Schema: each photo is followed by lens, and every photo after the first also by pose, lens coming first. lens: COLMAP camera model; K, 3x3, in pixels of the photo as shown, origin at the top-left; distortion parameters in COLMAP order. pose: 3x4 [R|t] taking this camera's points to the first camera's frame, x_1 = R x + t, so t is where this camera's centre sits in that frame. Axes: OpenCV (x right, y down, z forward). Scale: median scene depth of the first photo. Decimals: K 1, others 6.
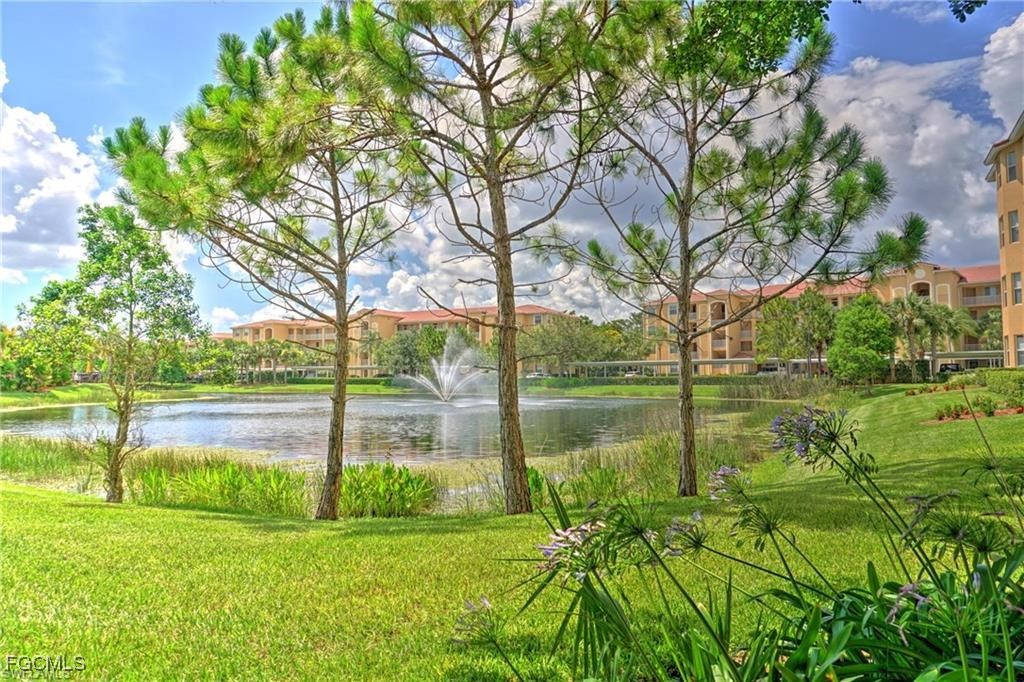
lens RADIAL K [[706.4, 0, 505.7], [0, 706.4, 343.4], [0, 0, 1]] dist [-0.004110, 0.005835]
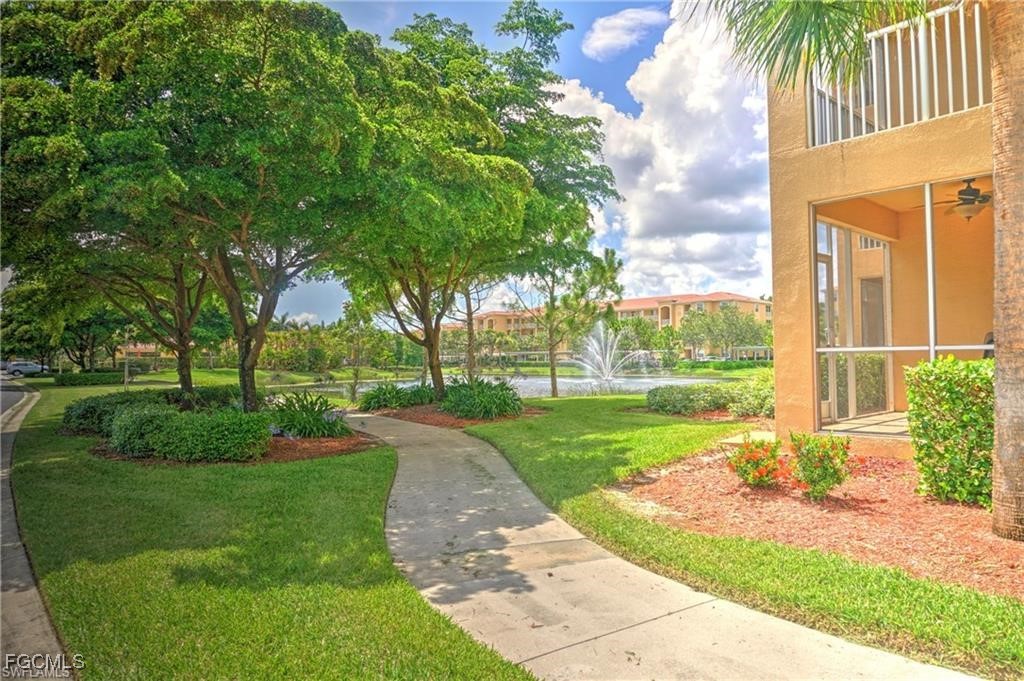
lens RADIAL K [[706.4, 0, 505.7], [0, 706.4, 342.9], [0, 0, 1]] dist [-0.004110, 0.005835]
pose [[0.948024, -0.012557, -0.317950, 0.352368], [0.019799, 0.999613, 0.019555, -0.028668], [0.317581, -0.024833, 0.947906, -0.567290]]
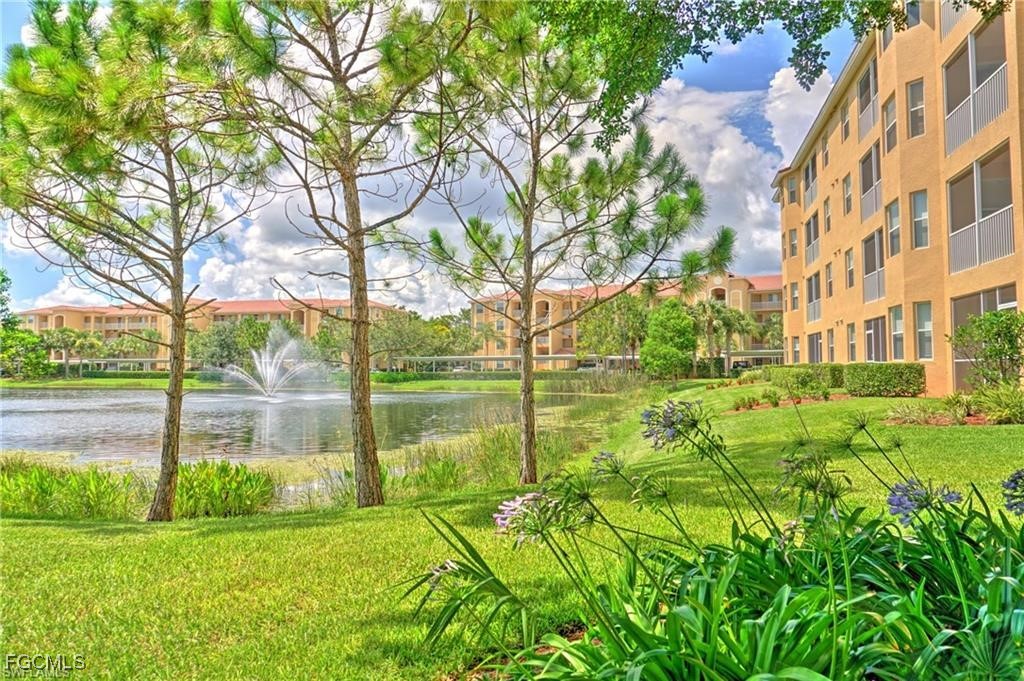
lens RADIAL K [[706.4, 0, 505.7], [0, 706.4, 342.9], [0, 0, 1]] dist [-0.004110, 0.005835]
pose [[0.970198, 0.013912, 0.241912, -0.022826], [-0.015558, 0.999867, 0.004895, -0.000347], [-0.241812, -0.008513, 0.970286, -0.013378]]
